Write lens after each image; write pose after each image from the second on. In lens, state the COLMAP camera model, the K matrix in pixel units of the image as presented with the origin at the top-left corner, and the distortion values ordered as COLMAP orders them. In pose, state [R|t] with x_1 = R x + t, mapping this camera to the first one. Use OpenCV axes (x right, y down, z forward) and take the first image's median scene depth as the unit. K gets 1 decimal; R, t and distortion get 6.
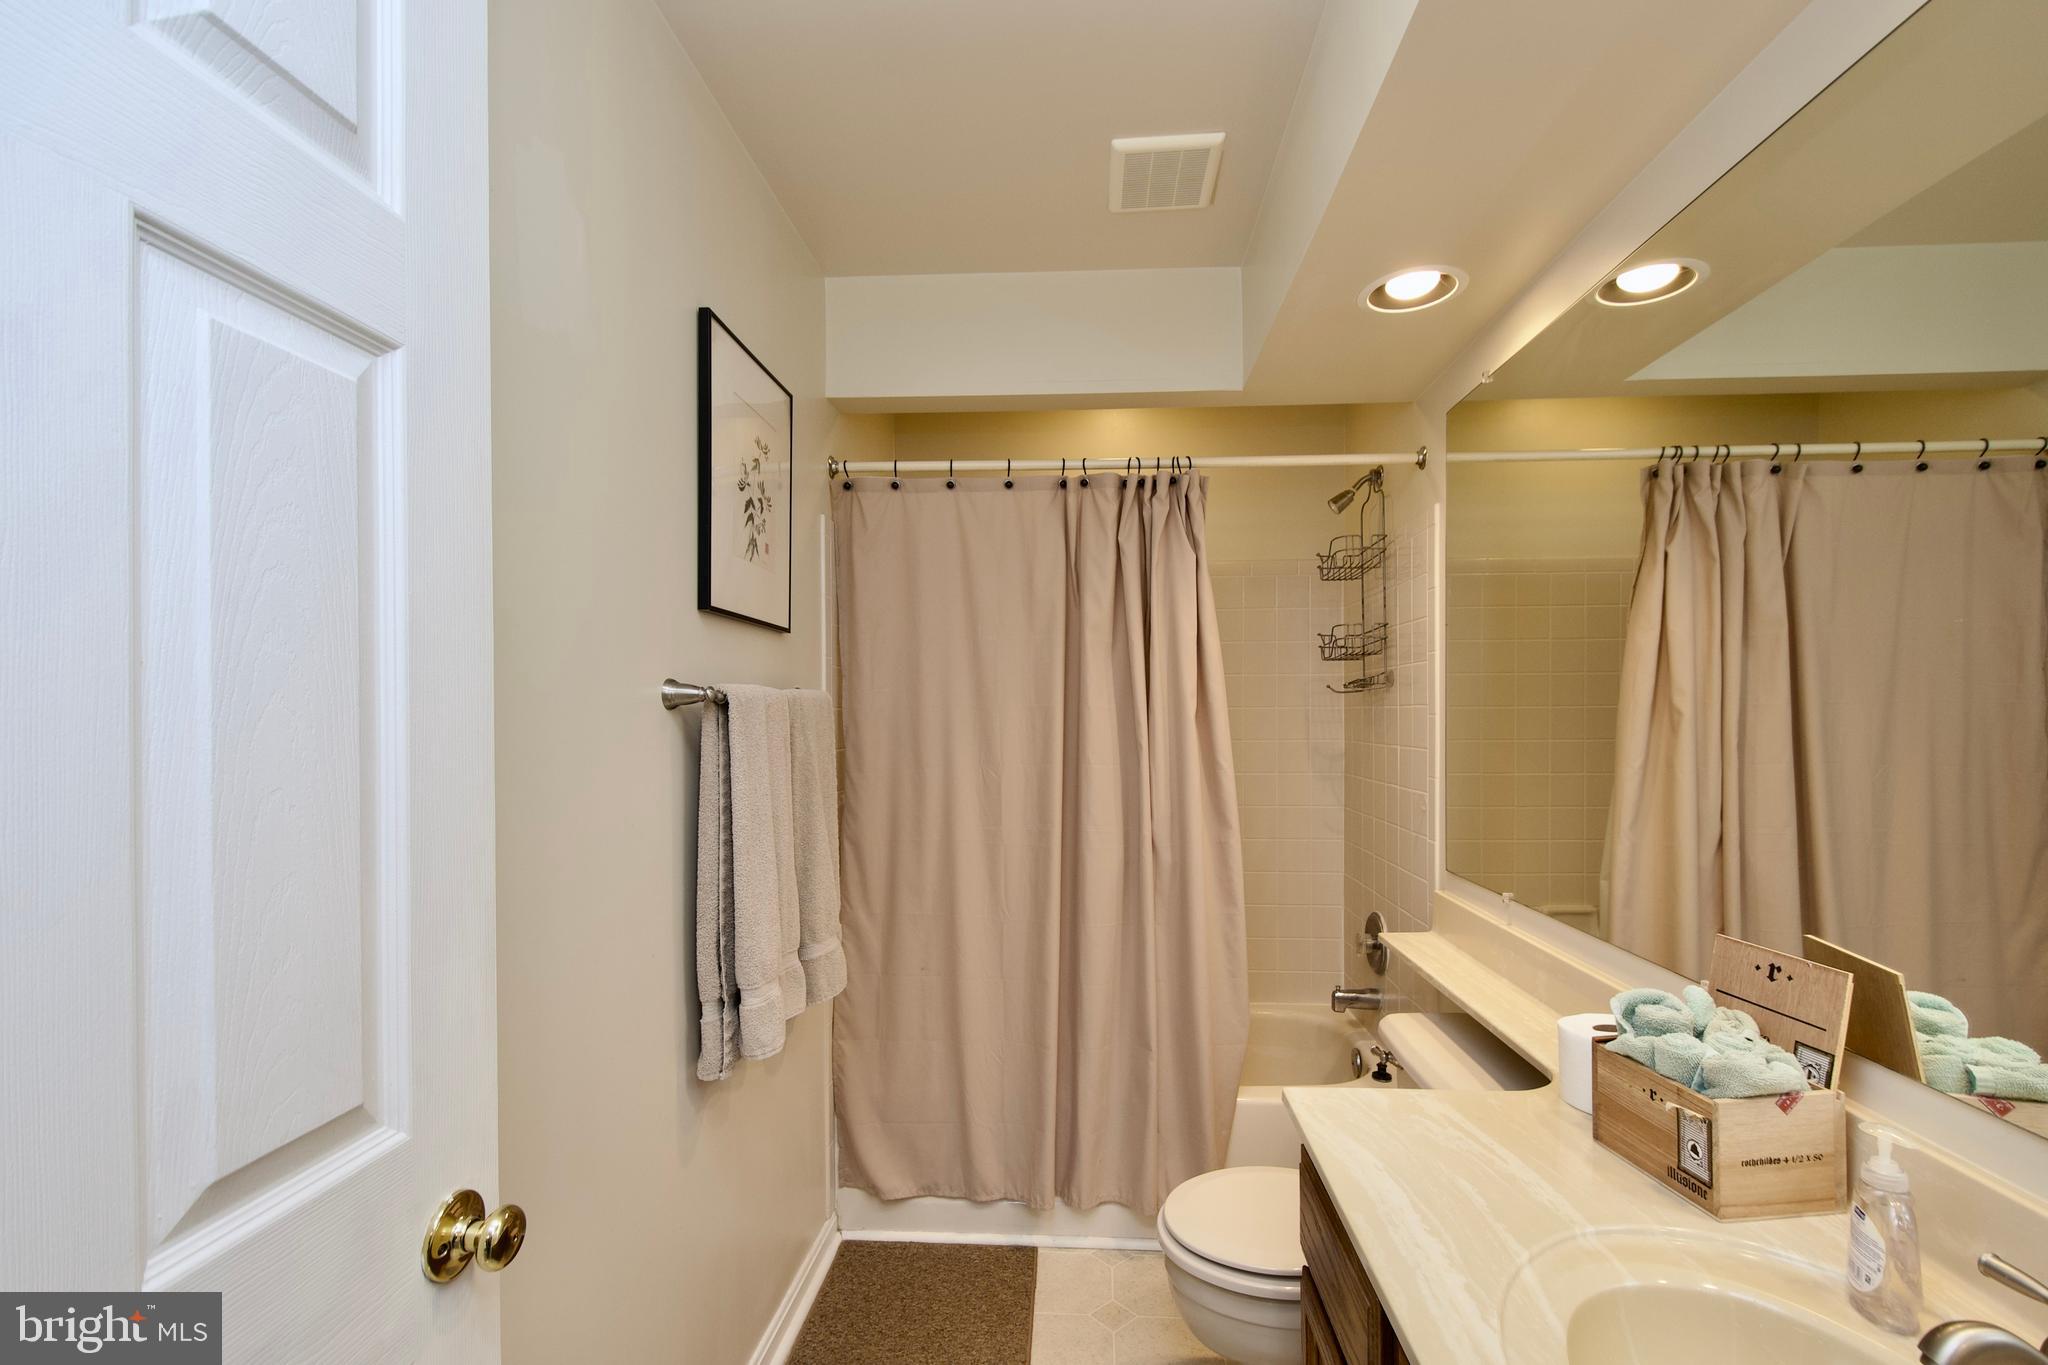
lens RADIAL K [[887.5, 0, 1056.7], [0, 887.5, 712.0], [0, 0, 1]] dist [0.014497, -0.012503]
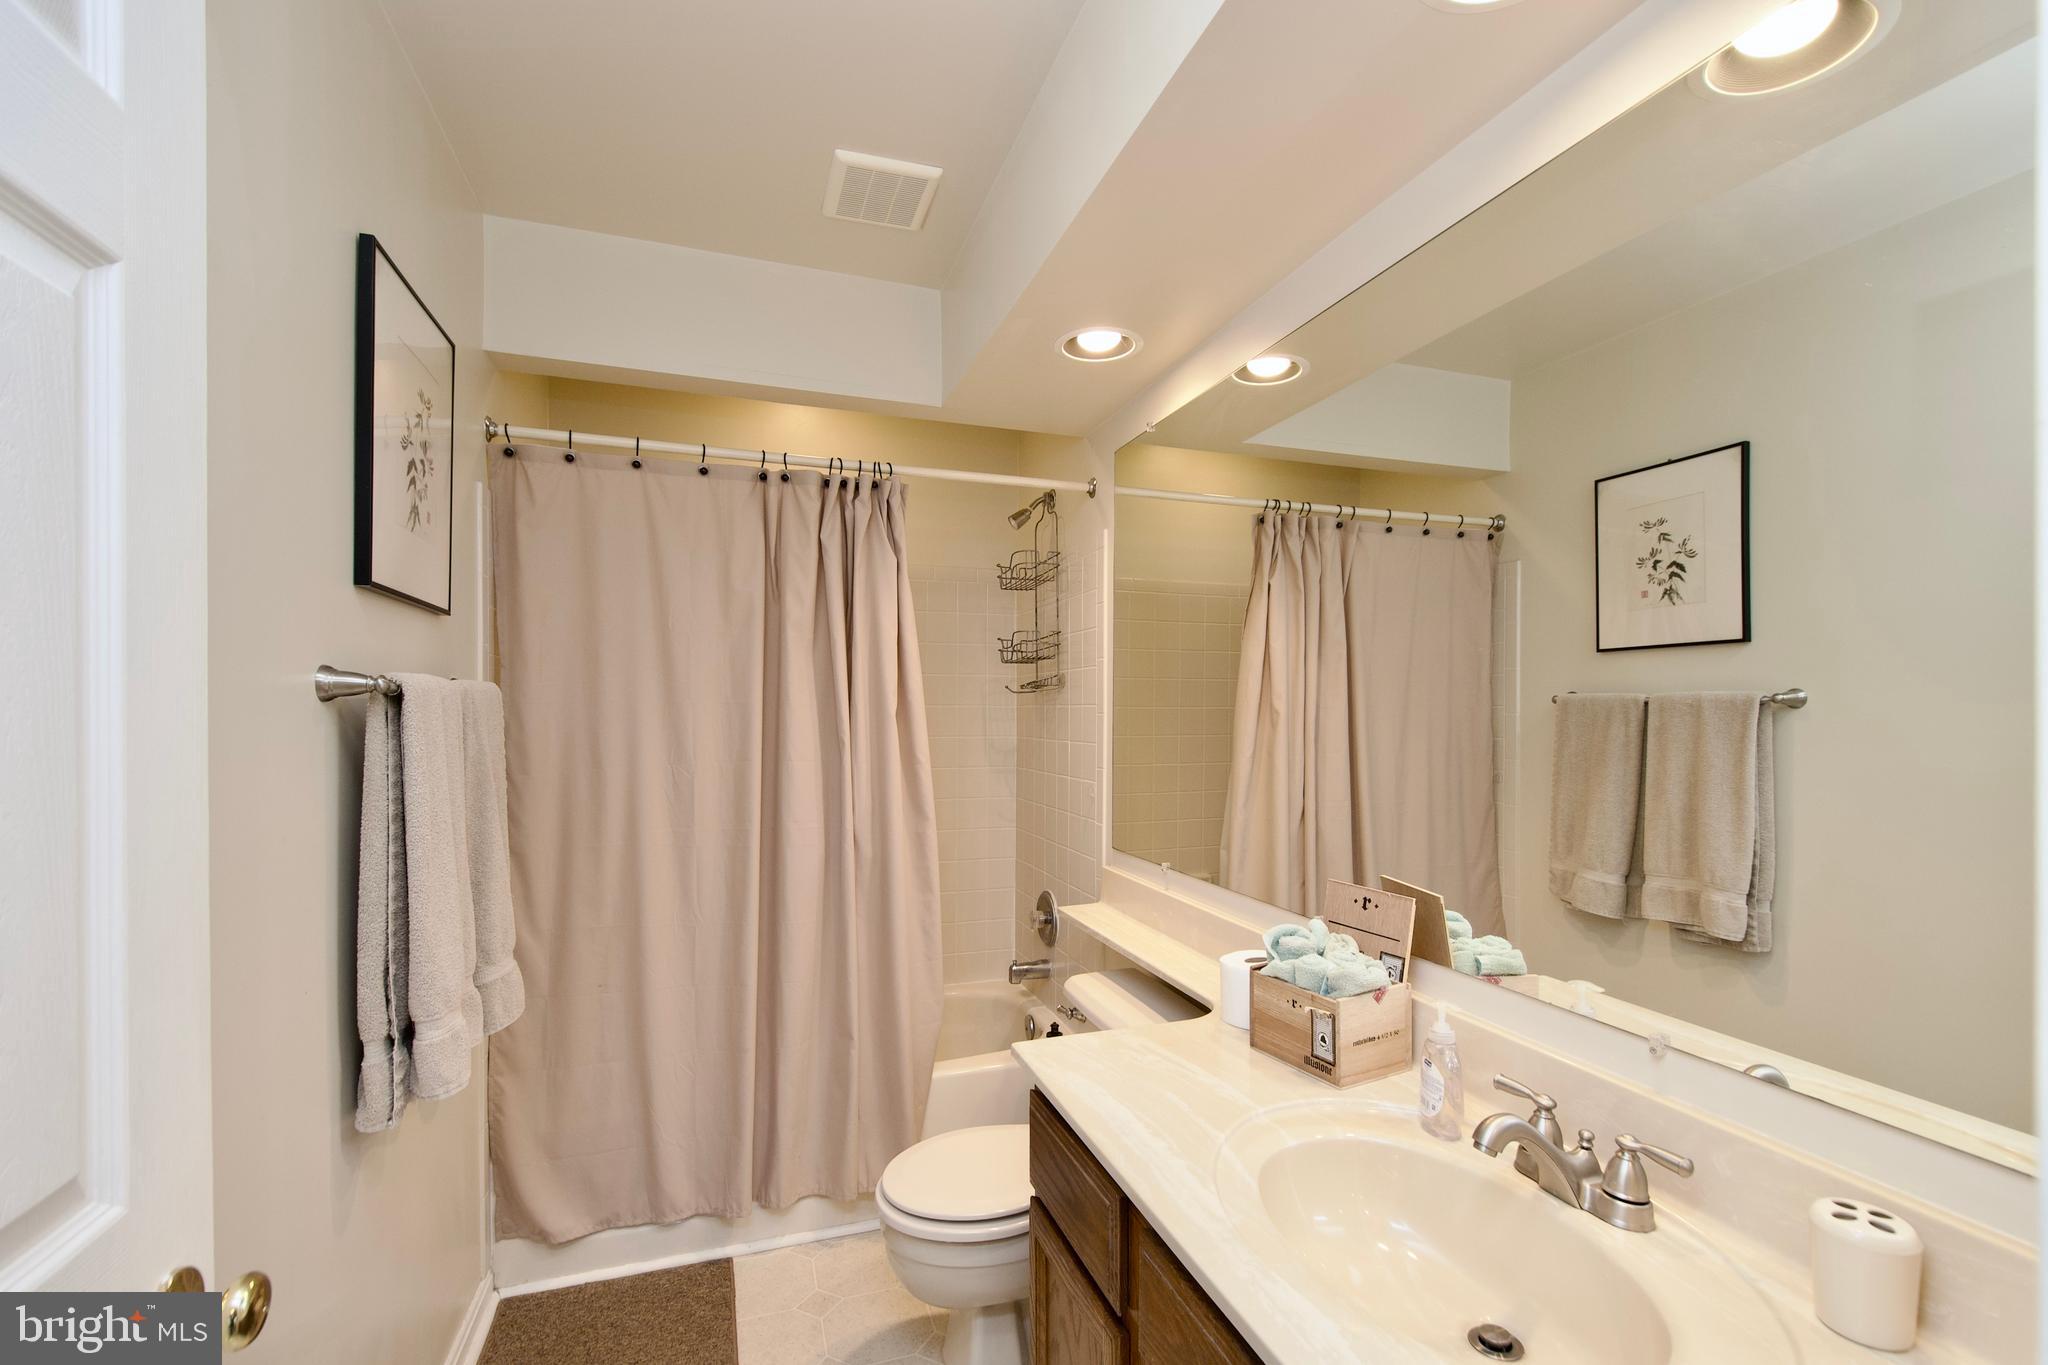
lens RADIAL K [[896.5, 0, 1040.6], [0, 896.5, 712.3], [0, 0, 1]] dist [0.007905, -0.005619]
pose [[0.922852, 0.005829, 0.385111, -0.094615], [-0.006478, 0.999979, 0.000387, 0.001871], [-0.385101, -0.002852, 0.922870, -0.036832]]
